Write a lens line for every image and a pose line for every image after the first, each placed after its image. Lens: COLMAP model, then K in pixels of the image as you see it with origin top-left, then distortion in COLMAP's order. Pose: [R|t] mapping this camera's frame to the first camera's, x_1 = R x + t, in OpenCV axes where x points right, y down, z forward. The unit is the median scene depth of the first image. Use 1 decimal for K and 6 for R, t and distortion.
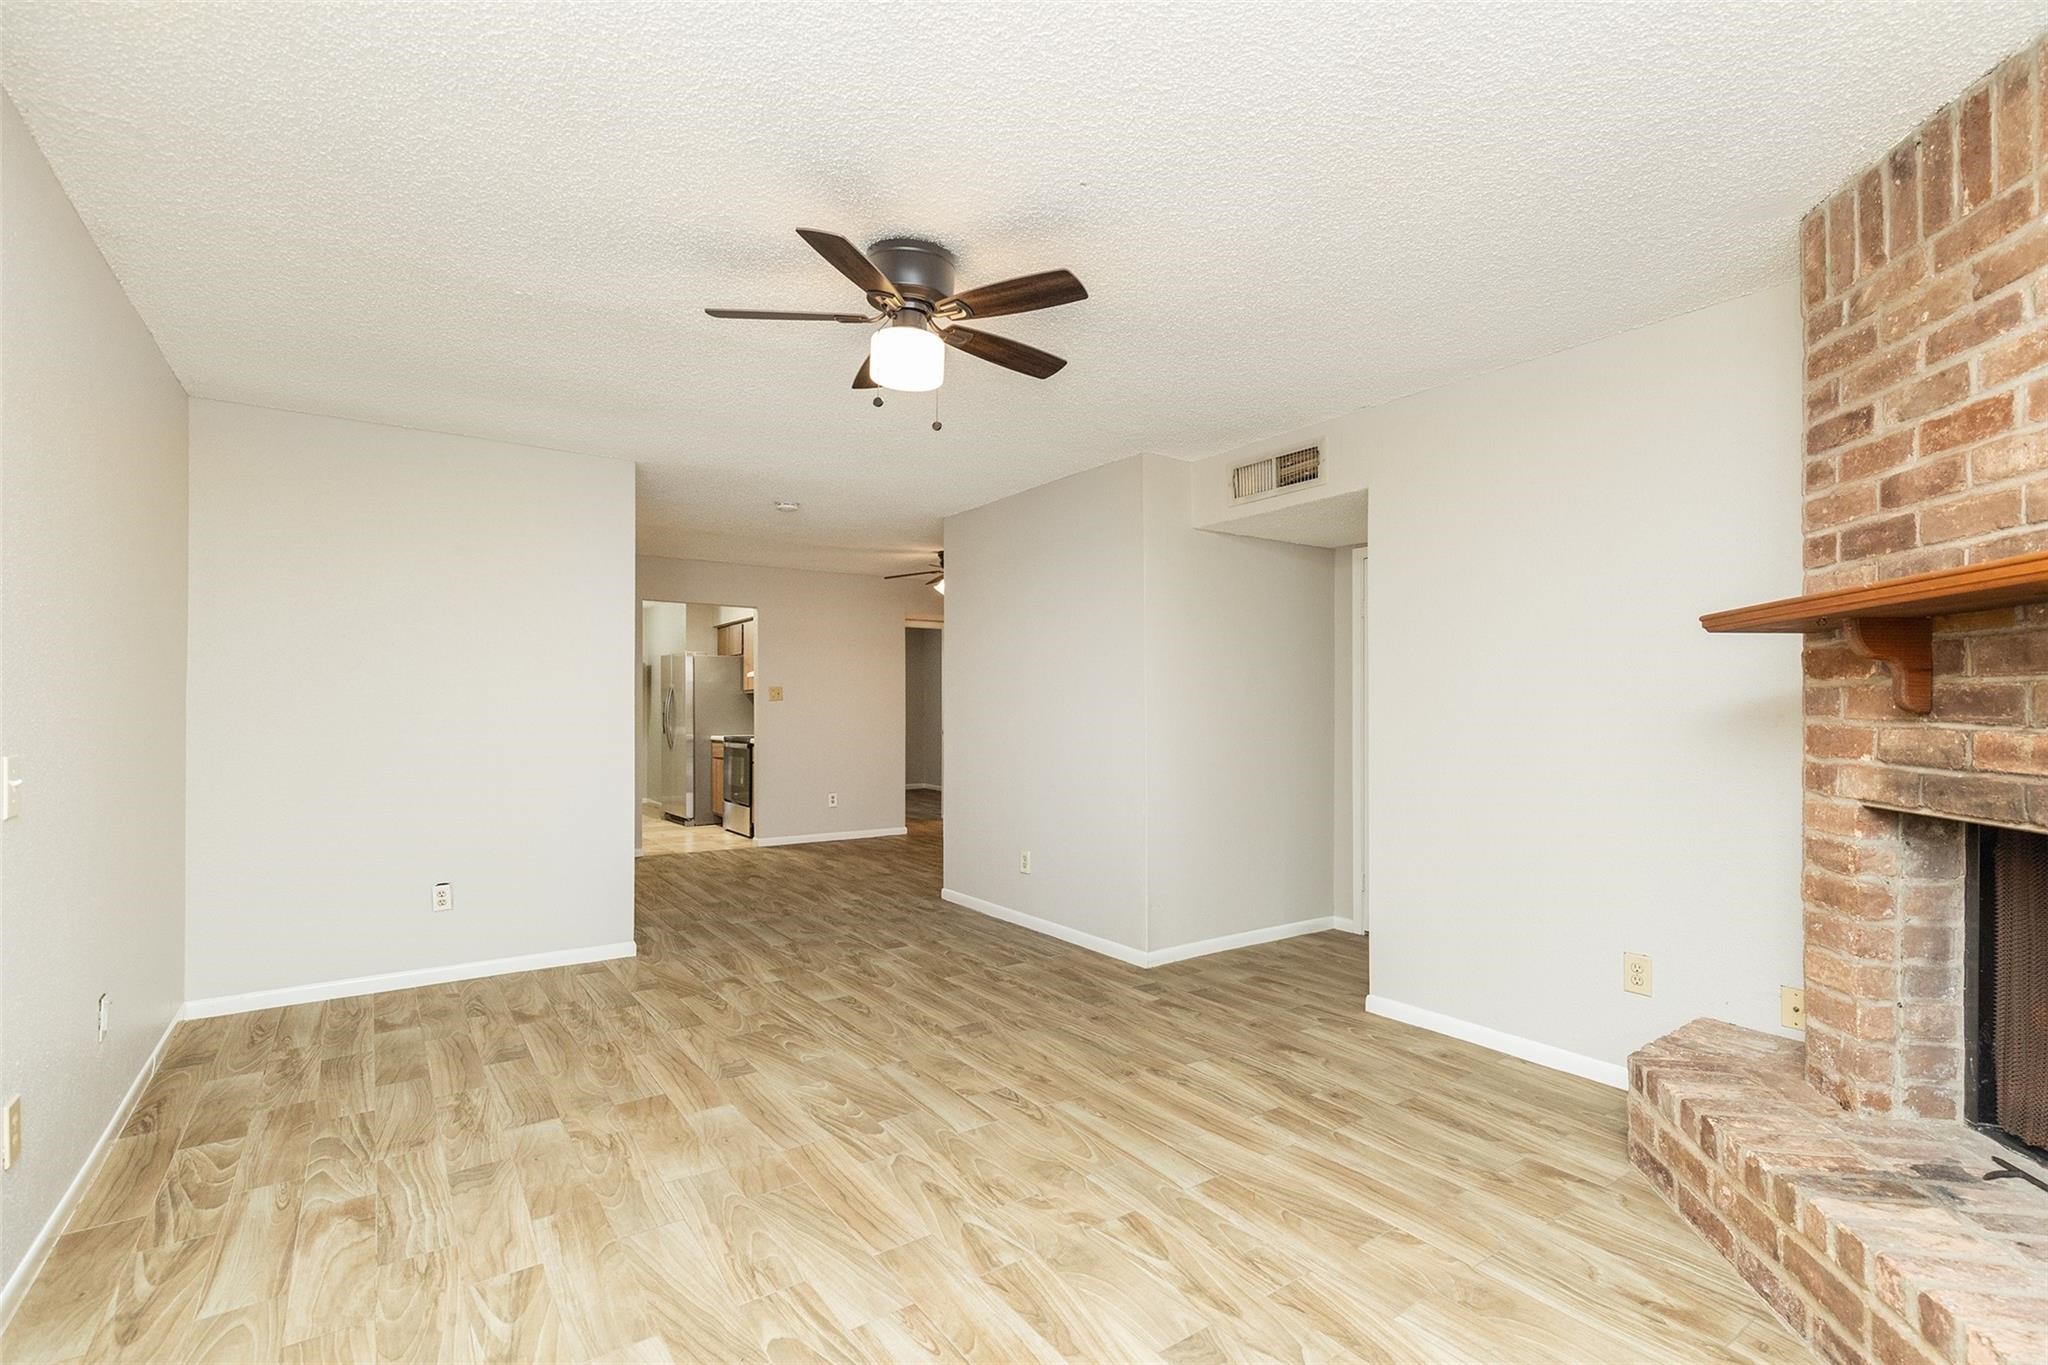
lens RADIAL K [[930.3, 0, 1029.6], [0, 930.3, 698.7], [0, 0, 1]] dist [0.000297, -0.000021]
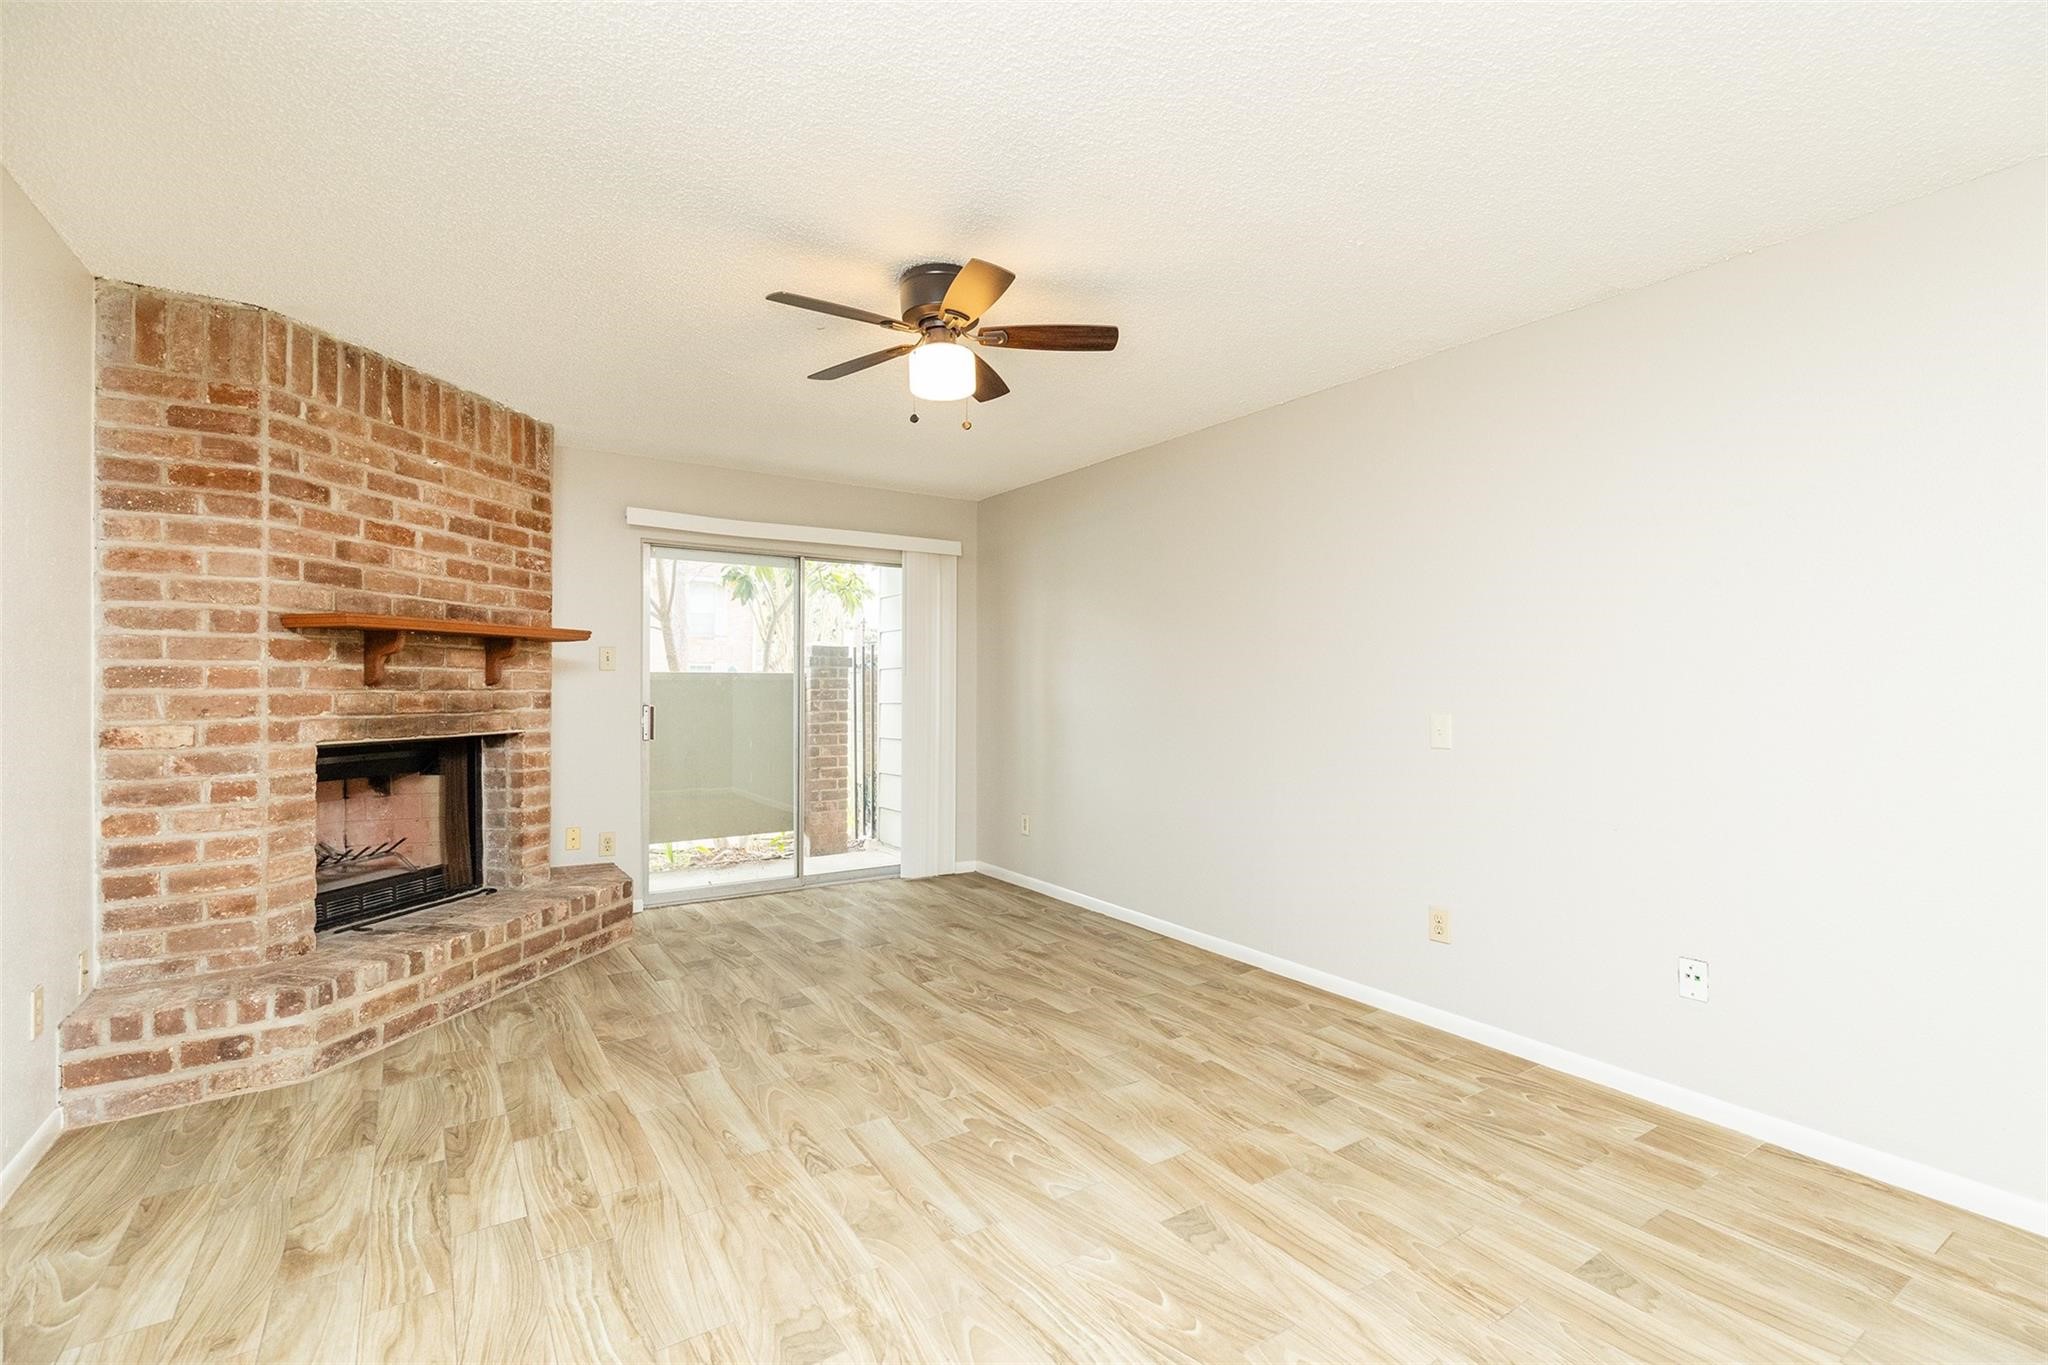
lens RADIAL K [[916.7, 0, 1022.4], [0, 916.7, 685.6], [0, 0, 1]] dist [-0.000218, -0.000523]
pose [[-0.999395, -0.004911, 0.034435, -0.316247], [-0.005117, 0.999969, -0.005913, 0.019748], [-0.034405, -0.006086, -0.999389, 2.484195]]
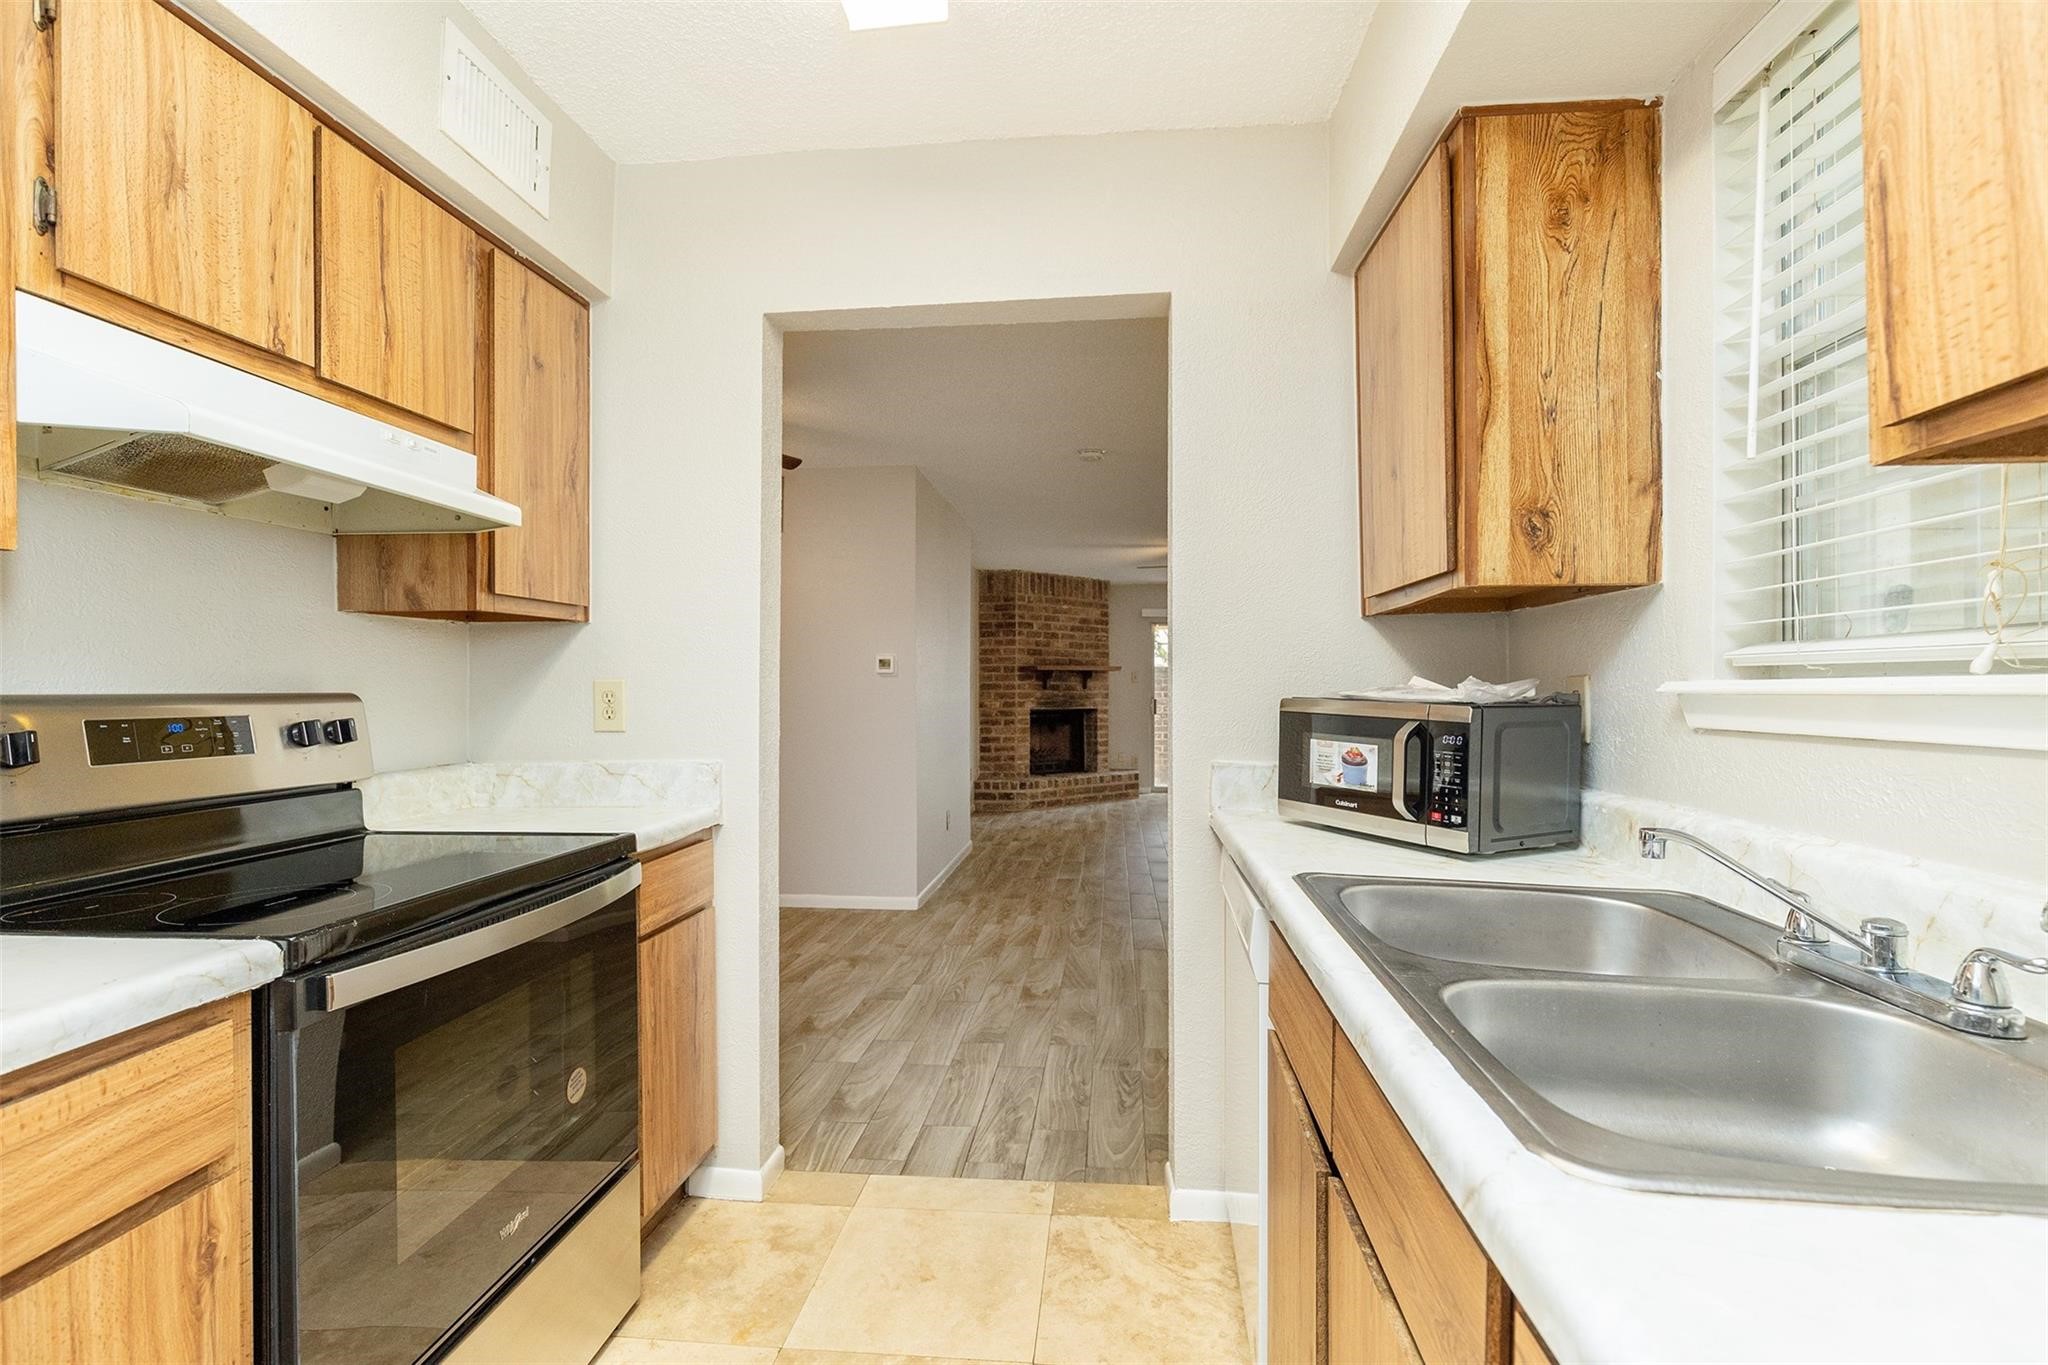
lens RADIAL K [[929.0, 0, 1031.4], [0, 929.0, 685.4], [0, 0, 1]] dist [0.007140, -0.000165]
pose [[-0.760687, 0.000043, 0.649119, -2.102491], [-0.006384, 0.999951, -0.007547, 0.032169], [-0.649088, -0.009885, -0.760649, 4.519237]]
